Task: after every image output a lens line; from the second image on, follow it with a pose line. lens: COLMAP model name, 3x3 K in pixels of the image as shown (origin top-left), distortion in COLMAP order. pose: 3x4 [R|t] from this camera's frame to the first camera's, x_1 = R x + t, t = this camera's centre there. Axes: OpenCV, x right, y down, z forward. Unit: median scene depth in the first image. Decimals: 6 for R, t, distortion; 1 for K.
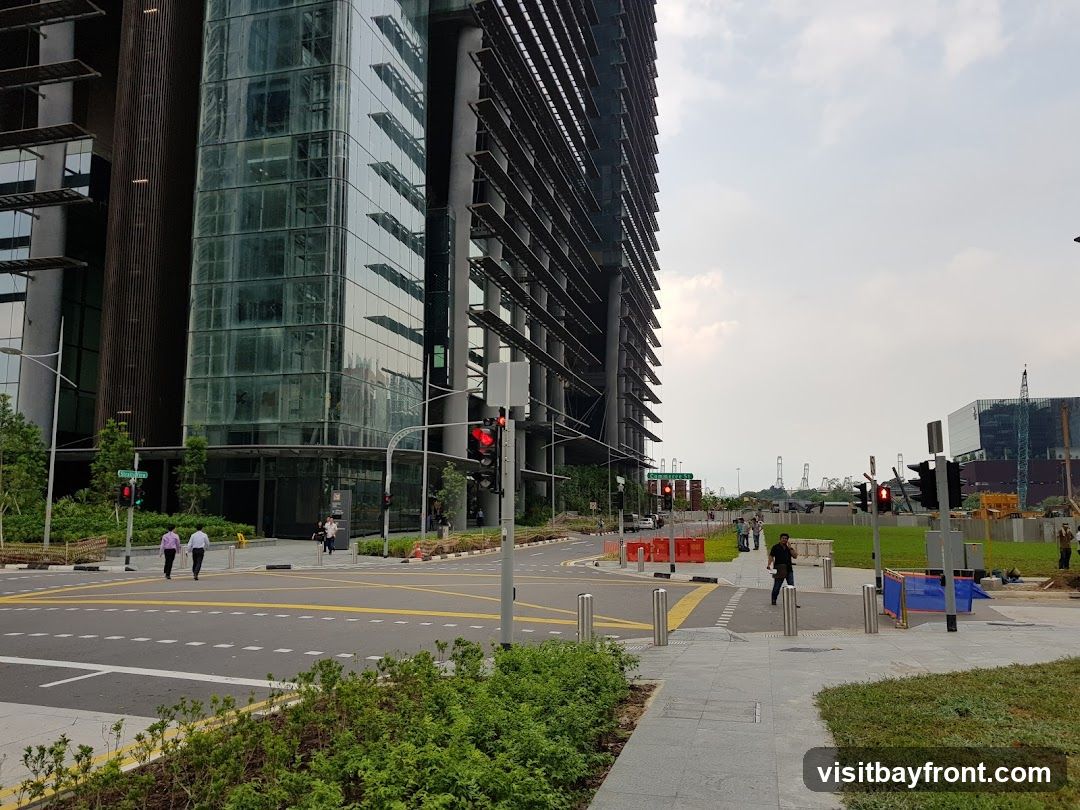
lens RADIAL K [[880.7, 0, 540.0], [0, 880.7, 405.0], [0, 0, 1]] dist [0.035408, -0.001625]
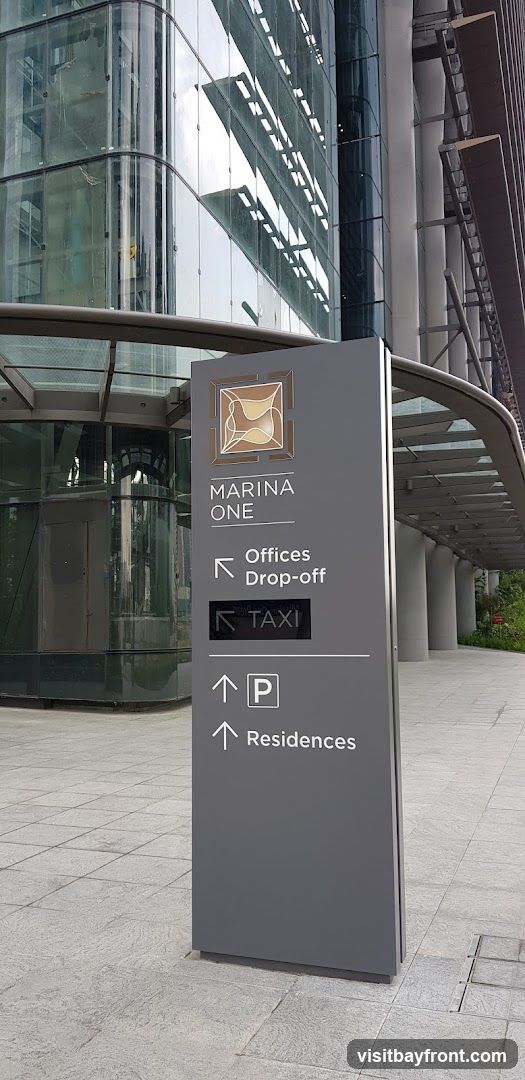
lens RADIAL K [[858.2, 0, 178.1], [0, 858.2, 513.9], [0, 0, 1]] dist [0.097550, -0.163190]
pose [[0.984081, -0.030886, -0.175015, -0.172466], [0.028225, 0.999445, -0.017673, 0.090666], [0.175464, 0.012451, 0.984407, 0.702500]]
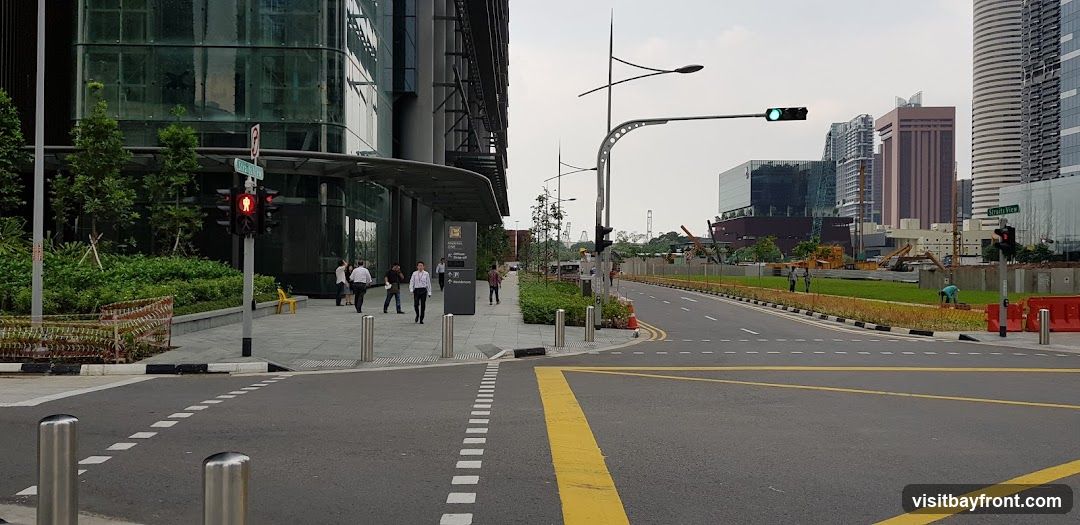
lens RADIAL K [[858.2, 0, 540.0], [0, 858.2, 262.5], [0, 0, 1]] dist [0.097550, -0.163190]
pose [[0.960413, 0.005983, 0.278516, -0.266273], [-0.039504, 0.992591, 0.114901, 0.041553], [-0.275766, -0.121355, 0.953534, 0.312159]]
